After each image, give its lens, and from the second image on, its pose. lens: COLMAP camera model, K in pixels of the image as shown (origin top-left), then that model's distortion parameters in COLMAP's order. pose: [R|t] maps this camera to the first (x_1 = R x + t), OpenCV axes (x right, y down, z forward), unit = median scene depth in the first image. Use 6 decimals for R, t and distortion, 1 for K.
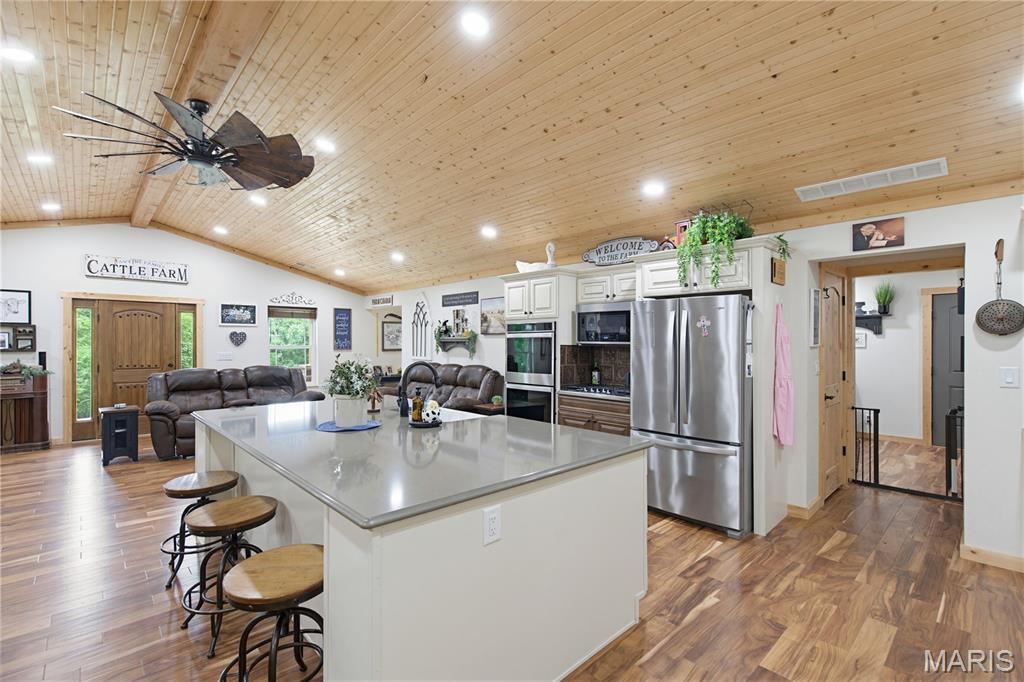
lens RADIAL K [[466.0, 0, 507.9], [0, 466.0, 342.7], [0, 0, 1]] dist [-0.008572, 0.004990]
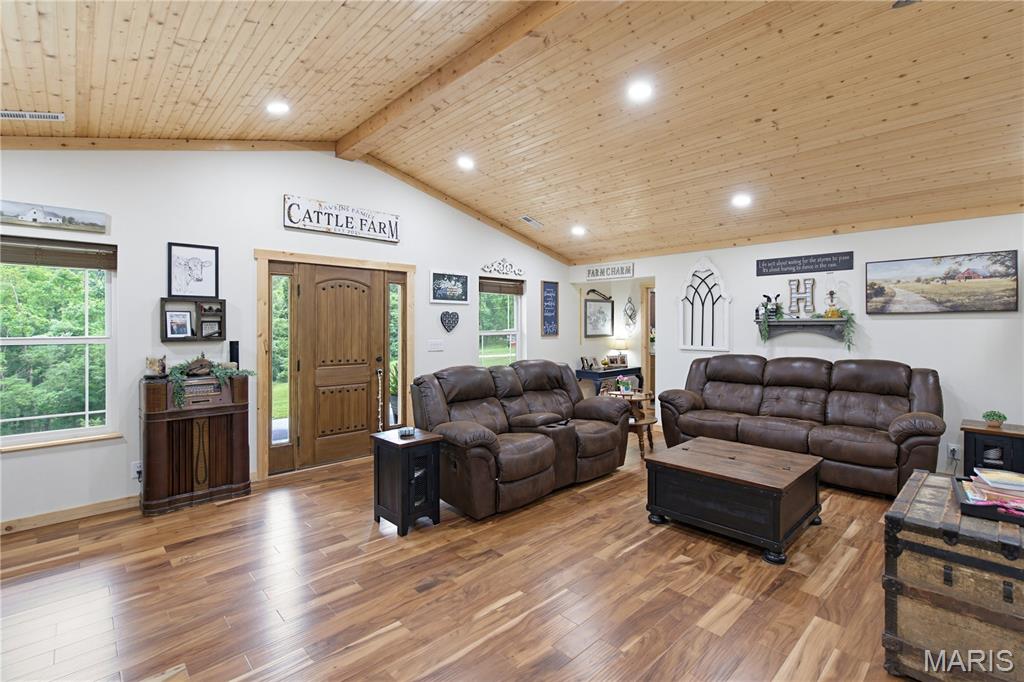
lens RADIAL K [[466.0, 0, 514.4], [0, 466.0, 326.7], [0, 0, 1]] dist [-0.008572, 0.004990]
pose [[0.999904, -0.001349, 0.013782, -0.784076], [0.001342, 0.999999, 0.000507, -0.000326], [-0.013782, -0.000489, 0.999905, 0.434741]]
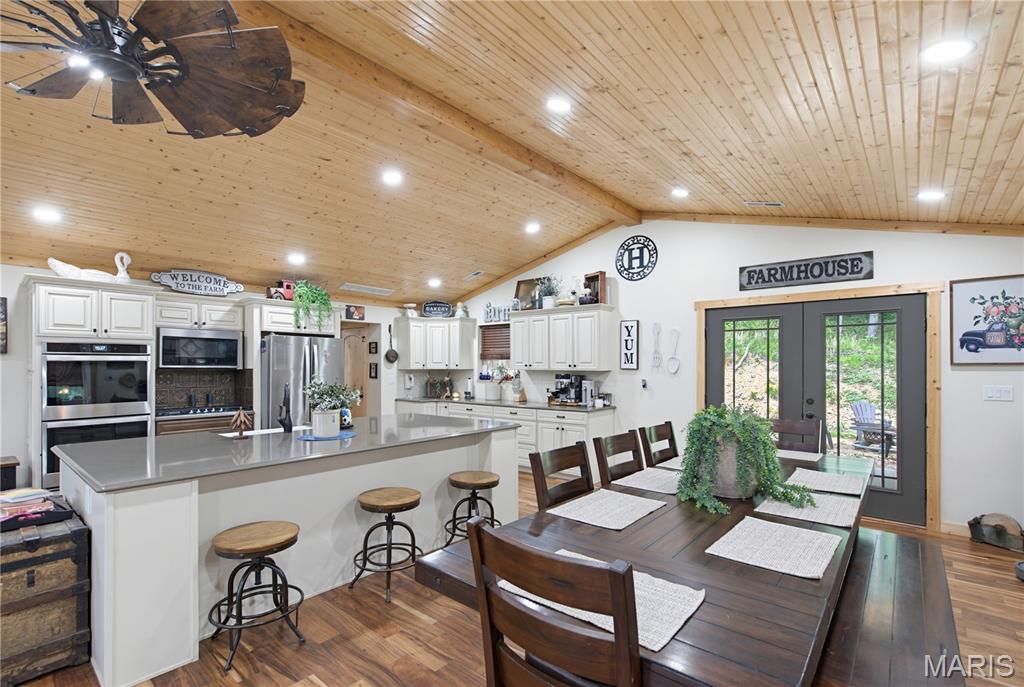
lens RADIAL K [[466.0, 0, 510.2], [0, 466.0, 367.7], [0, 0, 1]] dist [-0.008572, 0.004990]
pose [[-0.120023, -0.004483, 0.992761, -0.884830], [0.002684, 0.999985, 0.004840, -0.000617], [-0.992768, 0.003245, -0.120009, 0.387418]]
